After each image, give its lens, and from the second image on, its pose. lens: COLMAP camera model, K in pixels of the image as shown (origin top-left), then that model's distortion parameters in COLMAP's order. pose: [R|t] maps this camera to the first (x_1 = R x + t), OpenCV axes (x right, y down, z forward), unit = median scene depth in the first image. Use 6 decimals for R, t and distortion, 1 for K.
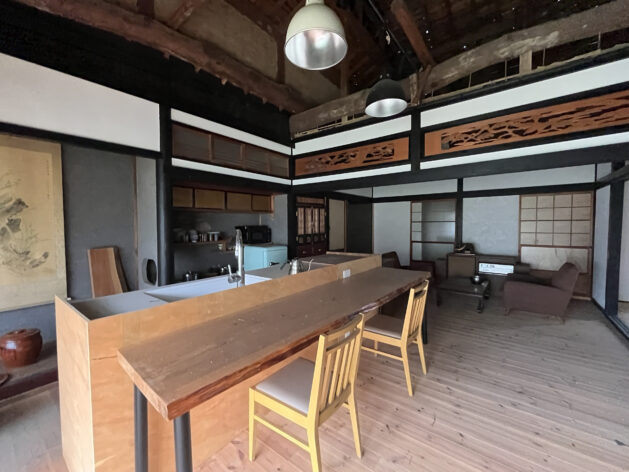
lens RADIAL K [[258.8, 0, 312.2], [0, 258.8, 234.7], [0, 0, 1]] dist [-0.000311, -0.000287]
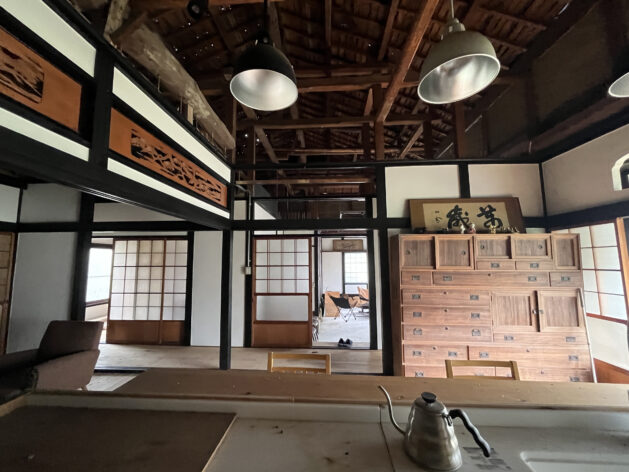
lens RADIAL K [[258.8, 0, 312.2], [0, 258.8, 234.7], [0, 0, 1]] dist [-0.000311, -0.000287]
pose [[-0.566161, 0.095528, 0.818741, -0.189399], [0.046387, 0.995380, -0.084061, -0.066186], [-0.822989, -0.009613, -0.567977, 0.918497]]
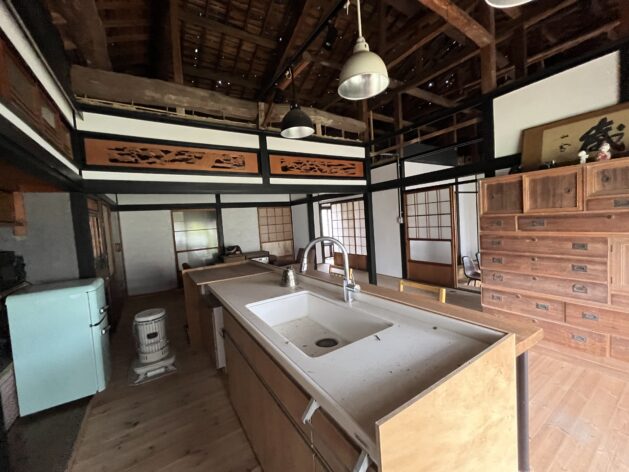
lens RADIAL K [[258.8, 0, 312.2], [0, 258.8, 234.7], [0, 0, 1]] dist [-0.000311, -0.000287]
pose [[0.340164, -0.066922, 0.937982, -0.640656], [0.105695, 0.993865, 0.032578, -0.032073], [-0.934407, 0.088059, 0.345150, 0.402530]]
